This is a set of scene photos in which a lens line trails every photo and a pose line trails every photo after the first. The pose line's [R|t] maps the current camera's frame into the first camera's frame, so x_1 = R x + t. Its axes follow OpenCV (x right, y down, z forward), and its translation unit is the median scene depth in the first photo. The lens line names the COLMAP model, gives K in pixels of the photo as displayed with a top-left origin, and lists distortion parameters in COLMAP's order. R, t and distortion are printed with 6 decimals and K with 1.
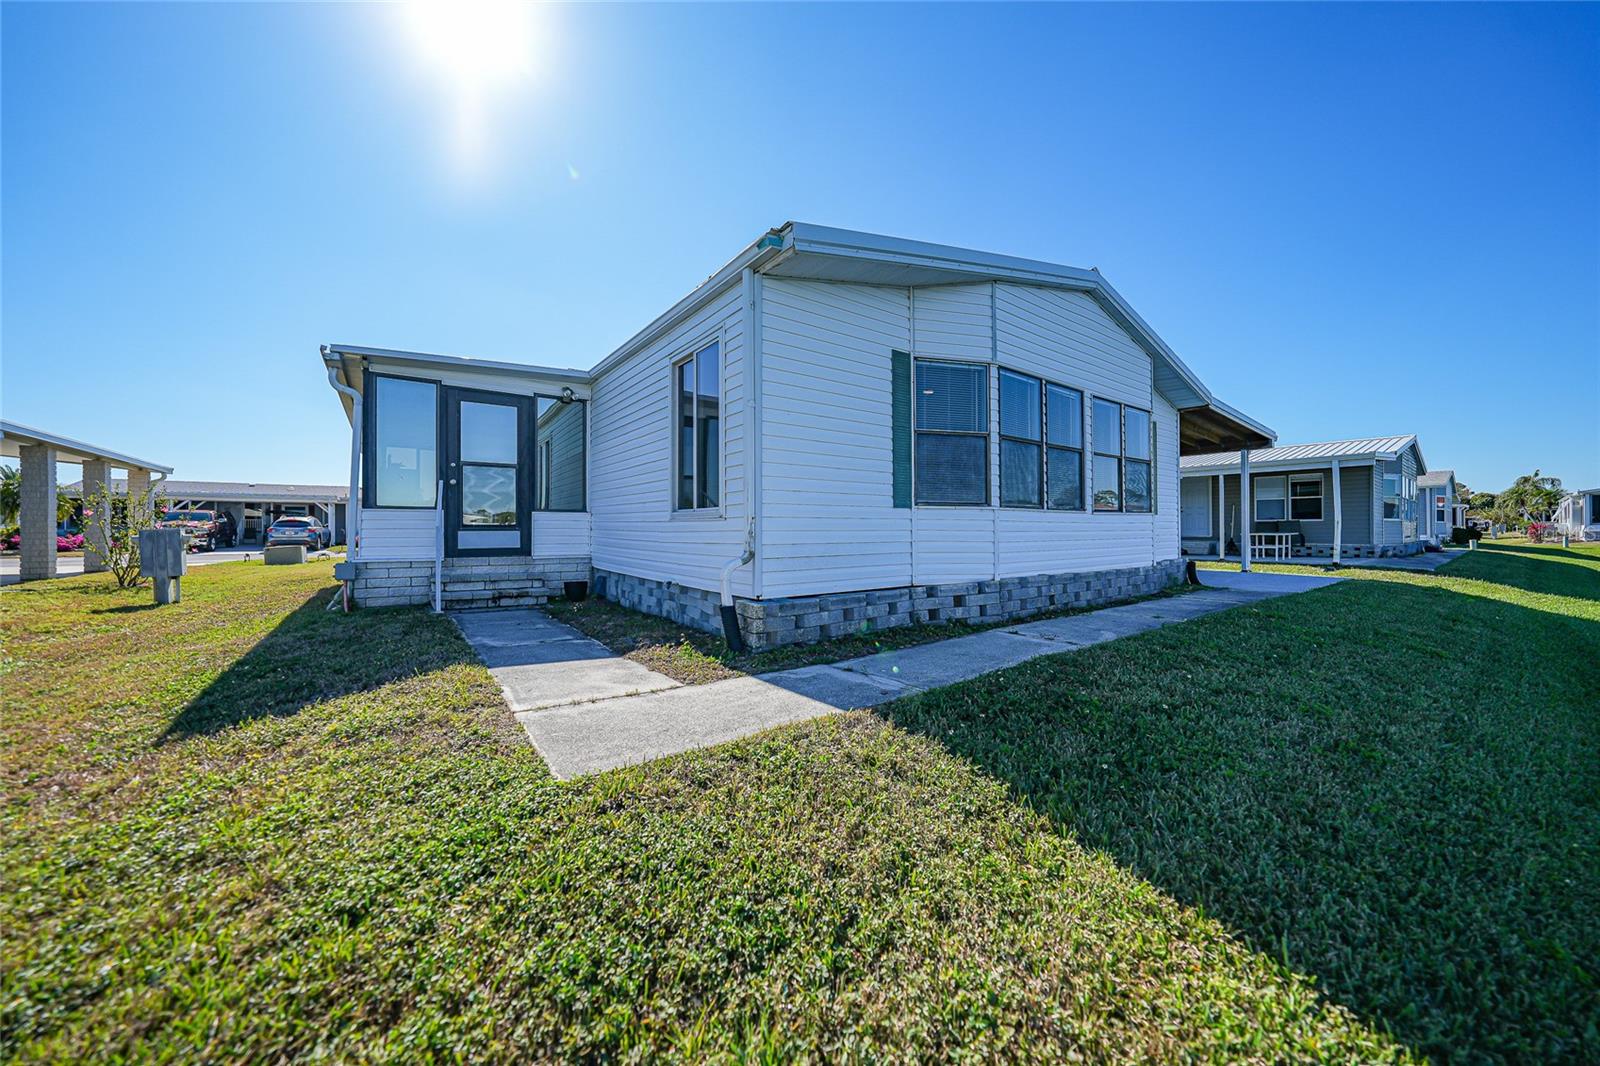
lens RADIAL K [[561.2, 0, 787.8], [0, 561.2, 528.1], [0, 0, 1]] dist [-0.027715, 0.005583]
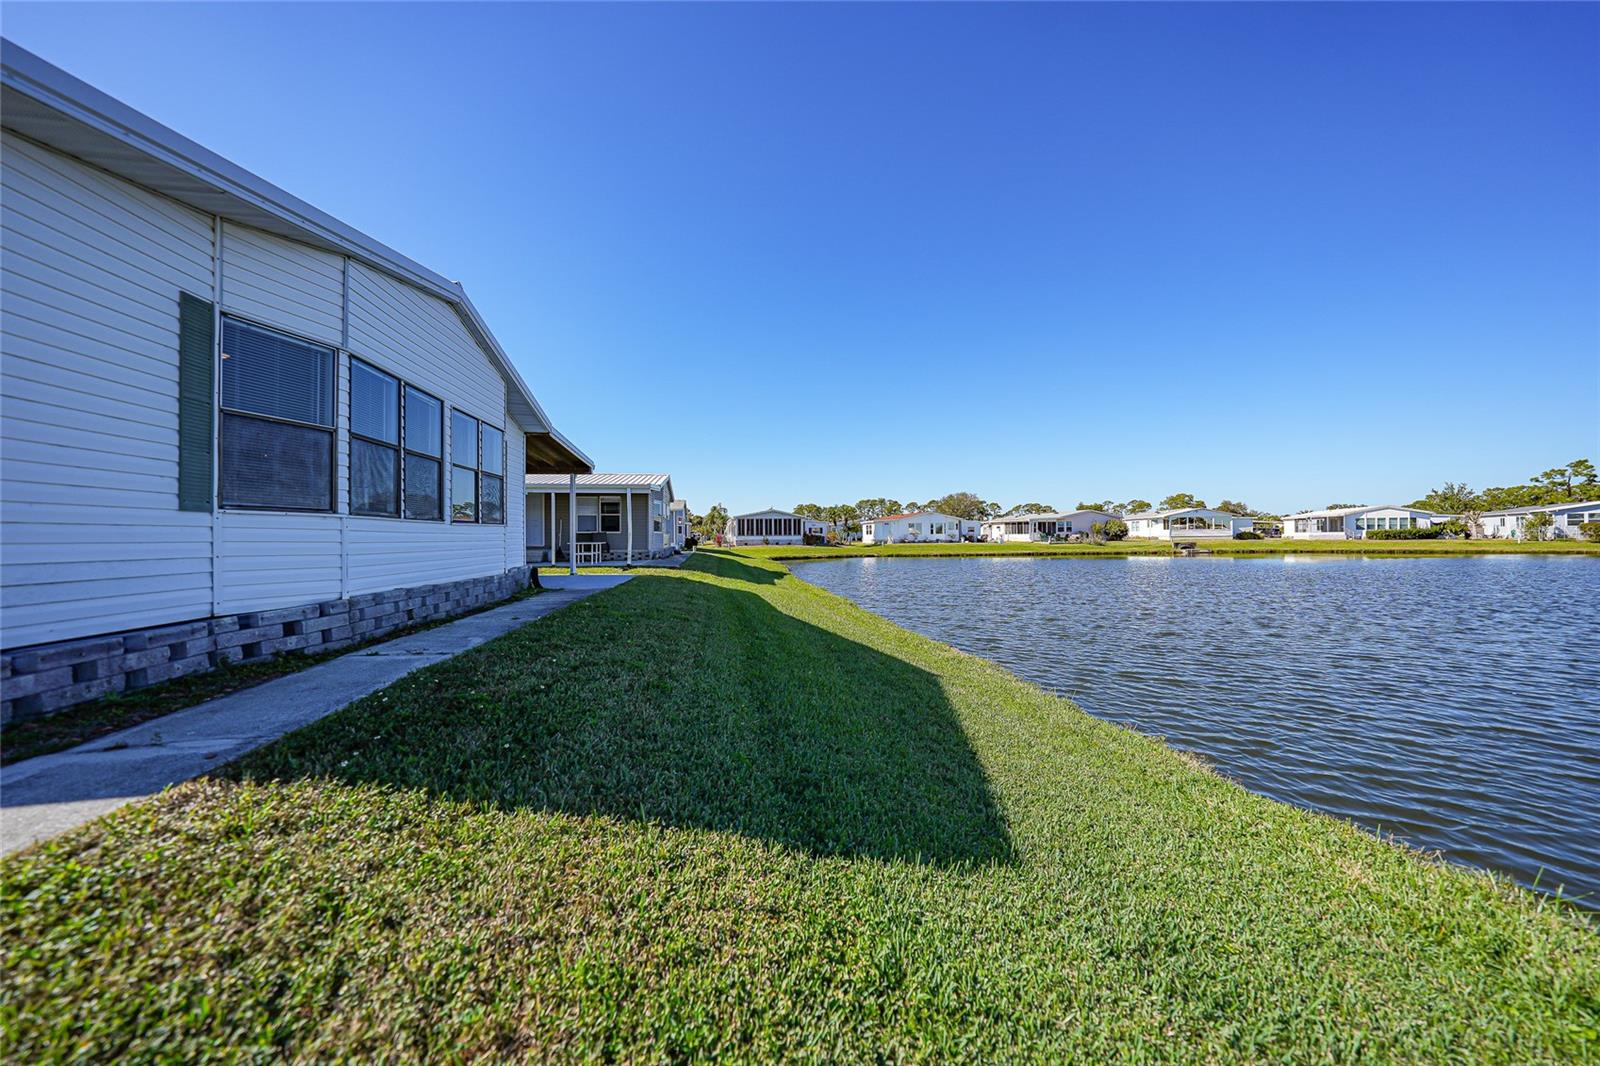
lens RADIAL K [[561.2, 0, 787.3], [0, 561.2, 533.8], [0, 0, 1]] dist [-0.027715, 0.005583]
pose [[0.486150, 0.005678, 0.873857, -0.105965], [0.001909, 0.999970, -0.007560, 0.000221], [-0.873874, 0.005343, 0.486124, -0.048942]]
